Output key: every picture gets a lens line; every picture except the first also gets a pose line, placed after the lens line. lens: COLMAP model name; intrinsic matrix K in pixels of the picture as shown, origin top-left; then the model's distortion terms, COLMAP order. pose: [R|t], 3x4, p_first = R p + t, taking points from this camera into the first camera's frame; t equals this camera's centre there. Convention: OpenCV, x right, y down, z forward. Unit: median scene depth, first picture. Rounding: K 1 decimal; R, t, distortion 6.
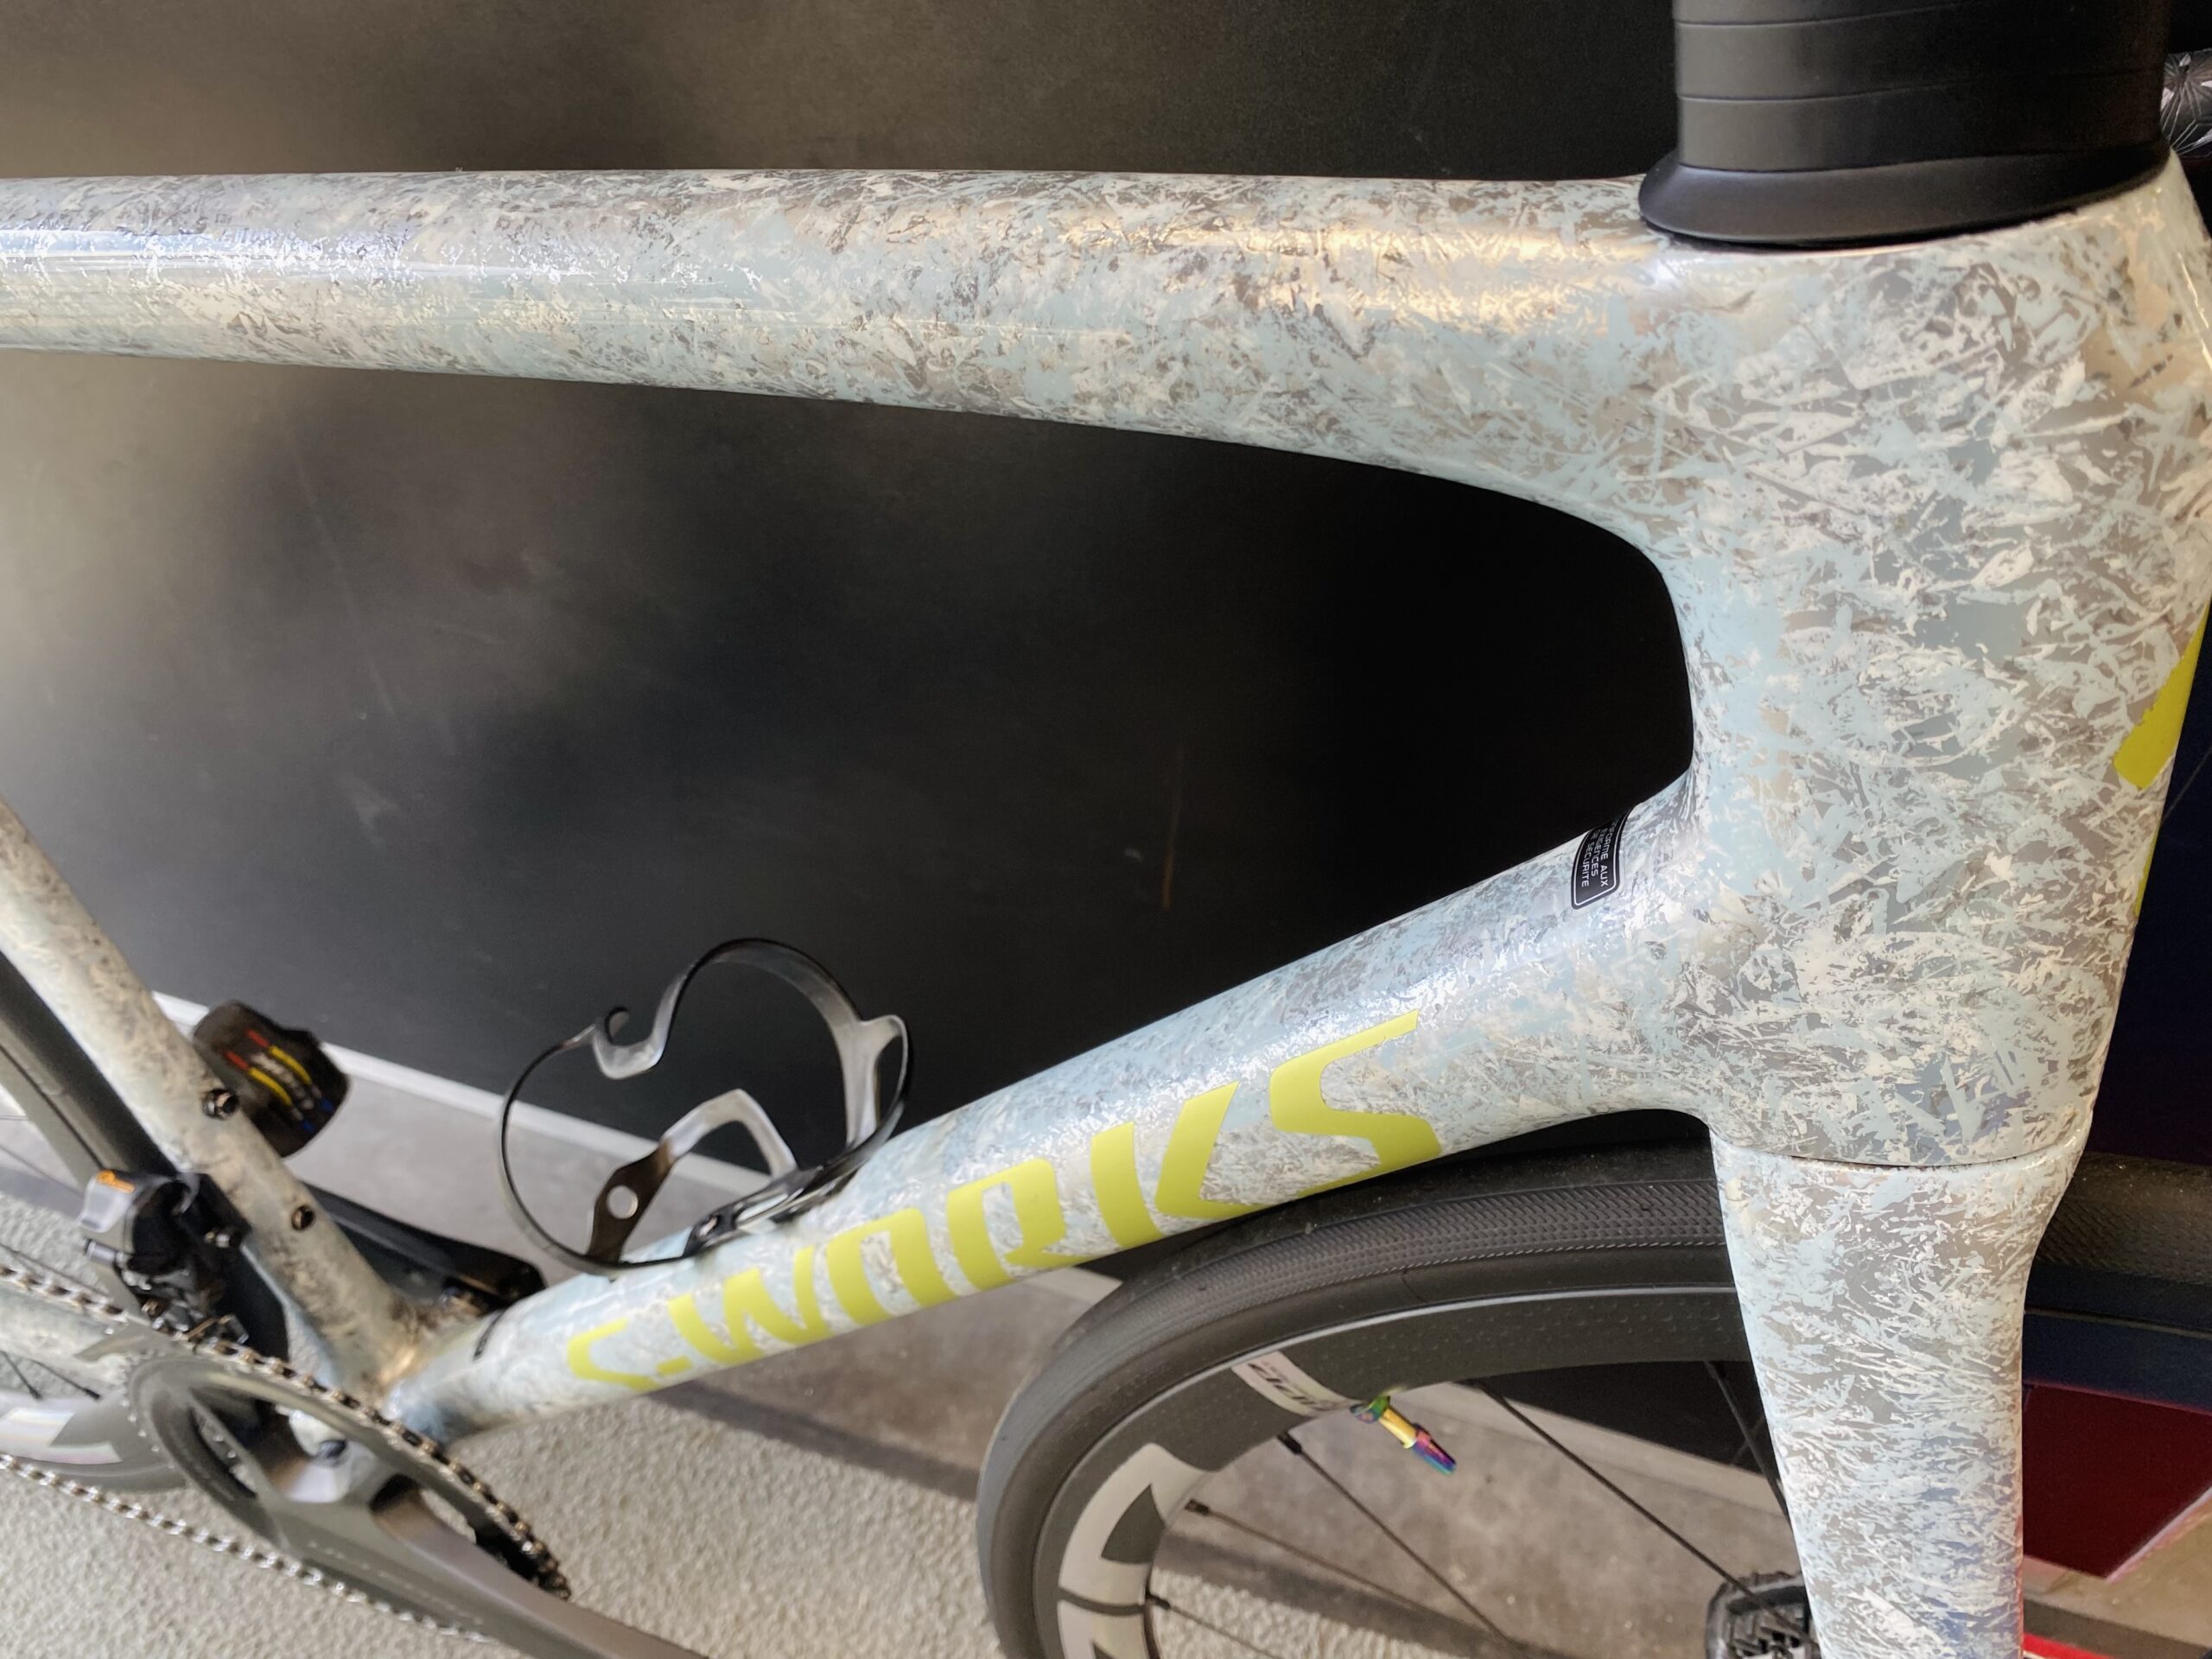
lens RADIAL K [[1684.4, 0, 1118.4], [0, 1684.4, 845.4], [0, 0, 1]] dist [0.057953, -0.030574]
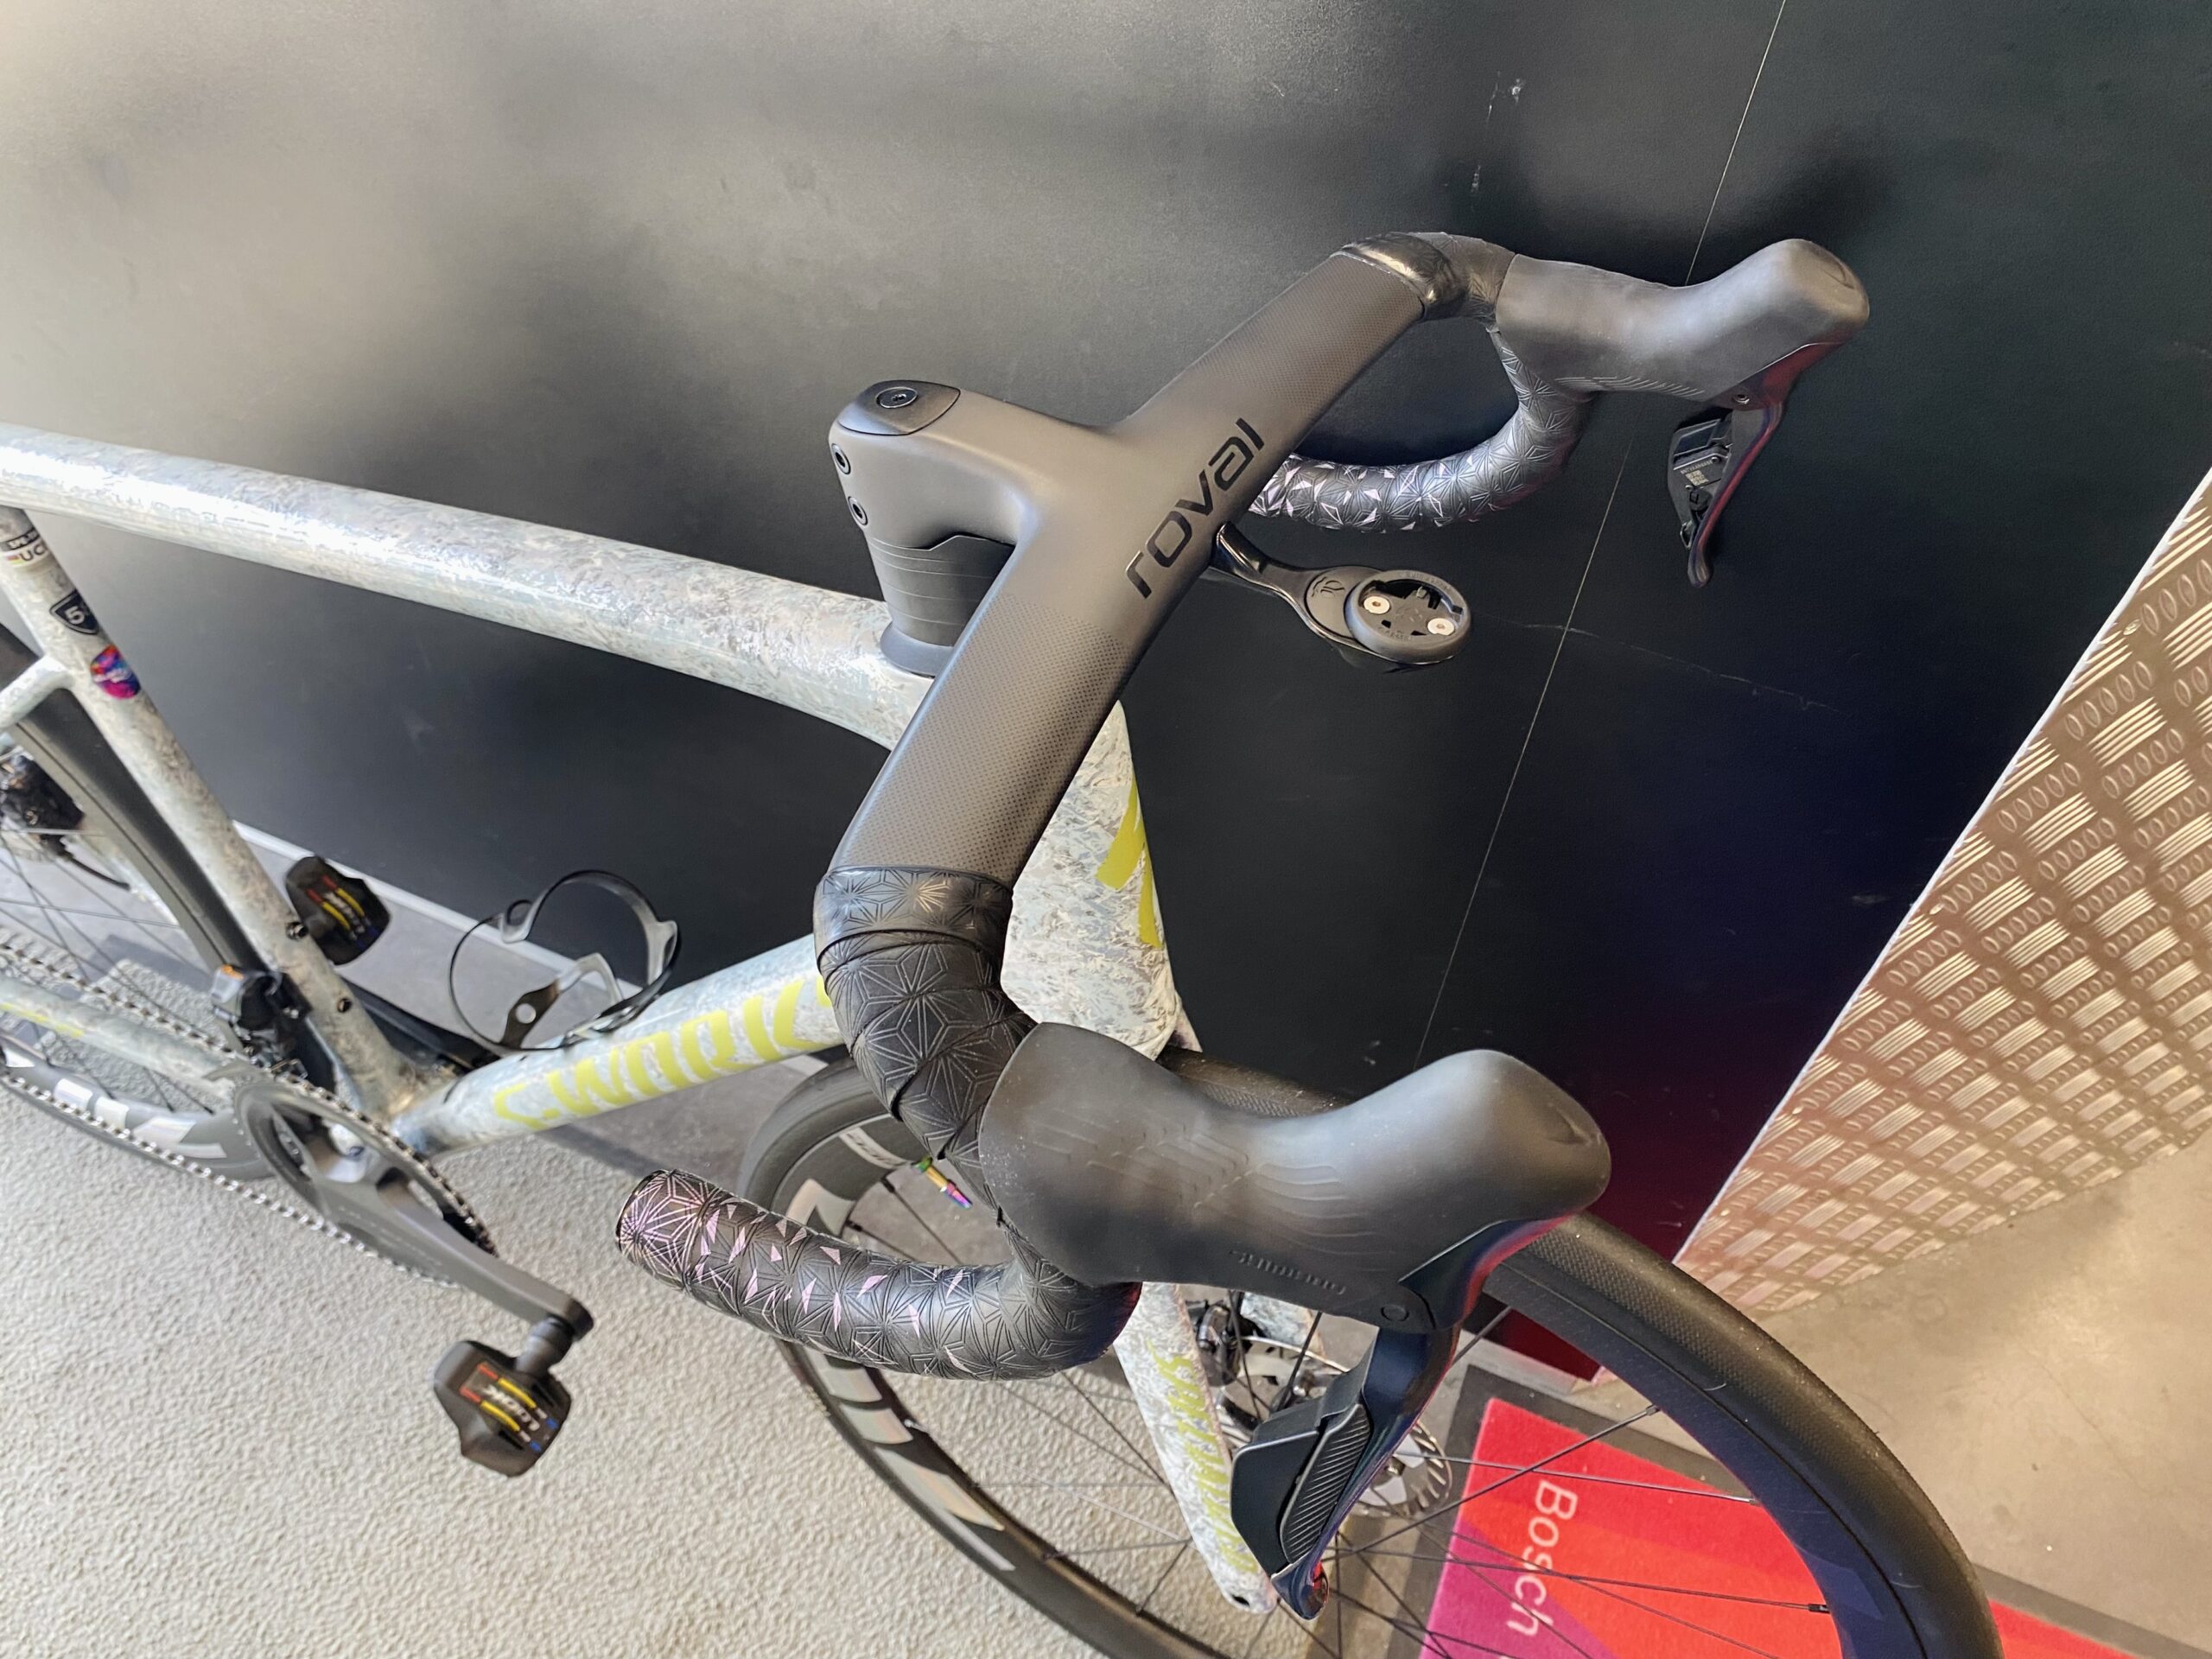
lens RADIAL K [[1713.4, 0, 1106.0], [0, 1713.4, 829.5], [0, 0, 1]] dist [0.058611, -0.005371]
pose [[0.994139, 0.088269, -0.062415, 0.306015], [-0.083818, 0.993972, 0.070664, -0.115295], [0.068277, -0.065019, 0.995546, -0.535127]]
